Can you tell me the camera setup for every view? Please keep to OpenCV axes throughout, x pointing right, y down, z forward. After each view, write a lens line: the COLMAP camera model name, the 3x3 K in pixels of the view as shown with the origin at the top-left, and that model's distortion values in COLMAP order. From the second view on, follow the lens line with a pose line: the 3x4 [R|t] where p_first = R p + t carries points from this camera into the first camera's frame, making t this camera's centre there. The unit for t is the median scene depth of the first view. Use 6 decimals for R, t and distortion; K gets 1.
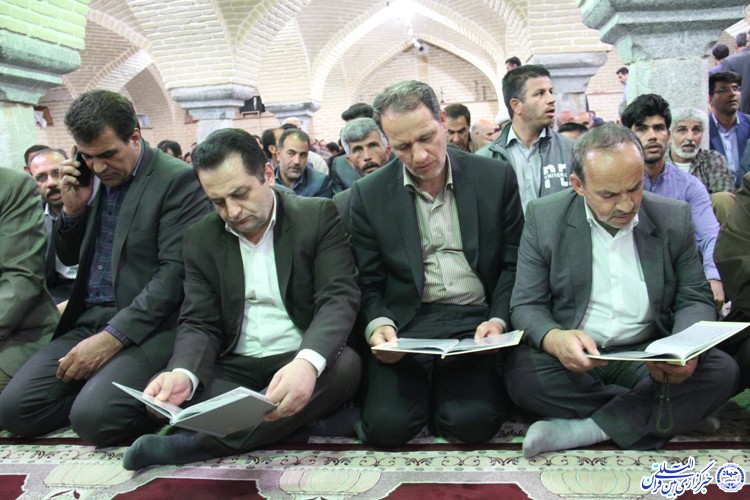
lens RADIAL K [[681.9, 0, 375.0], [0, 681.9, 250.0], [0, 0, 1]] dist [-0.054723, 0.017815]
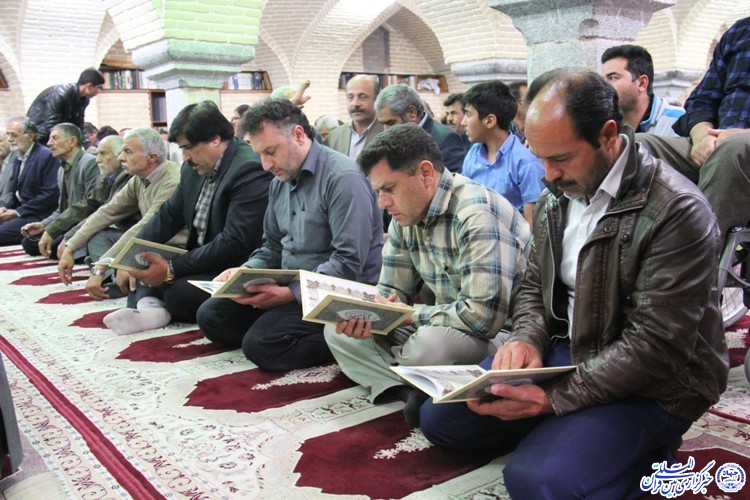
lens RADIAL K [[757.6, 0, 375.0], [0, 757.6, 250.0], [0, 0, 1]] dist [-0.043583, 0.002517]
pose [[0.702999, 0.151787, -0.694804, 0.488139], [-0.126845, 0.988055, 0.087509, -0.041218], [0.699787, 0.026614, 0.713856, 0.090310]]
